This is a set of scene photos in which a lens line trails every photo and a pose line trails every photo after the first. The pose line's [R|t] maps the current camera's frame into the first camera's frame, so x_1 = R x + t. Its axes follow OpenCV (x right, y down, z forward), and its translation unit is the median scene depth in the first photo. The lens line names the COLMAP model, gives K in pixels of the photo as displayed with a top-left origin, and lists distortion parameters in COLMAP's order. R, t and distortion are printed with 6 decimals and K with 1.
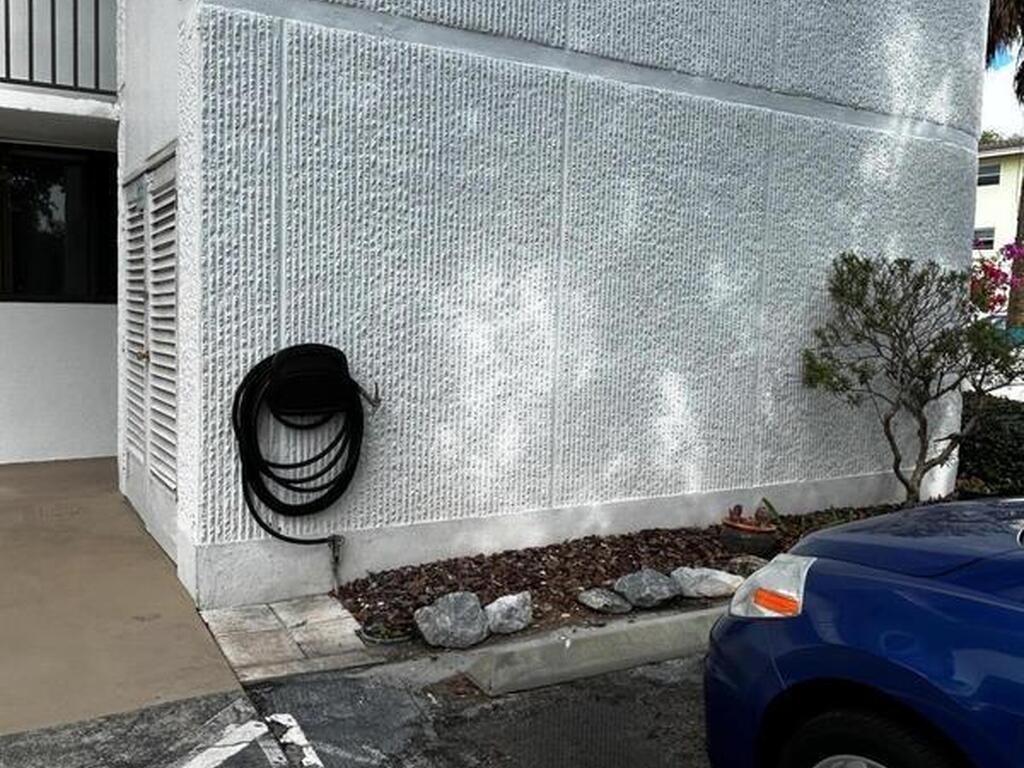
lens RADIAL K [[899.5, 0, 513.3], [0, 899.5, 382.4], [0, 0, 1]] dist [0.003666, -0.008785]
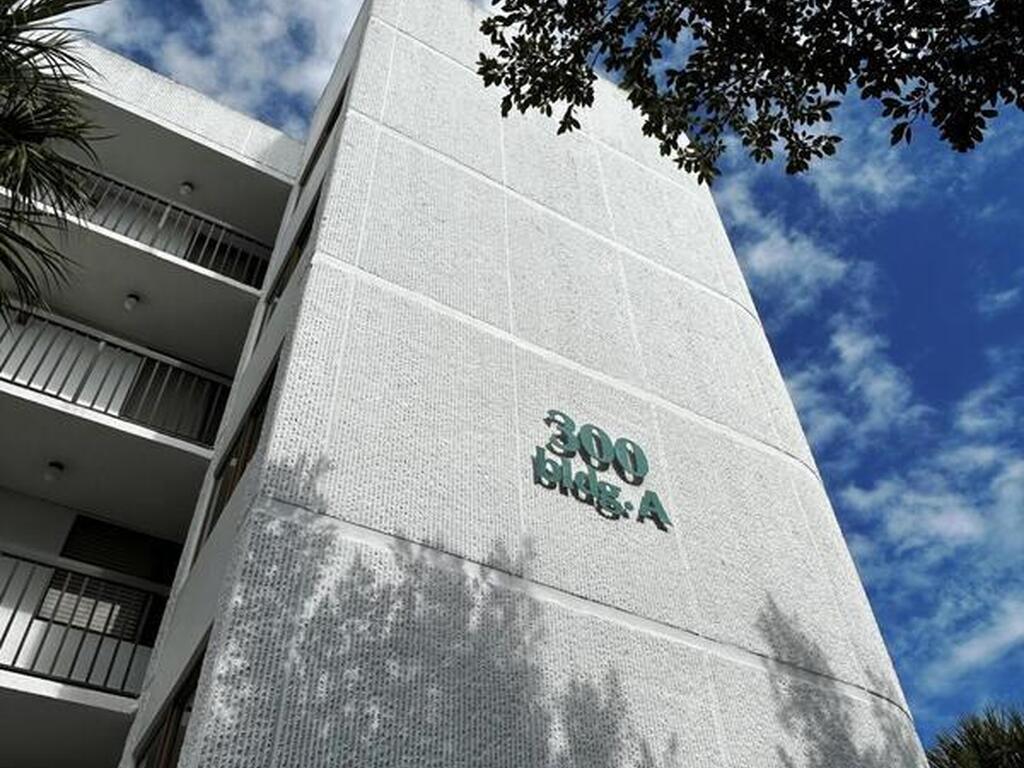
lens RADIAL K [[899.5, 0, 510.6], [0, 899.5, 383.8], [0, 0, 1]] dist [0.003666, -0.008785]
pose [[0.997951, -0.045467, 0.045024, -0.004235], [0.063313, 0.599746, -0.797682, 0.534041], [0.009265, 0.798898, 0.601396, 0.006525]]
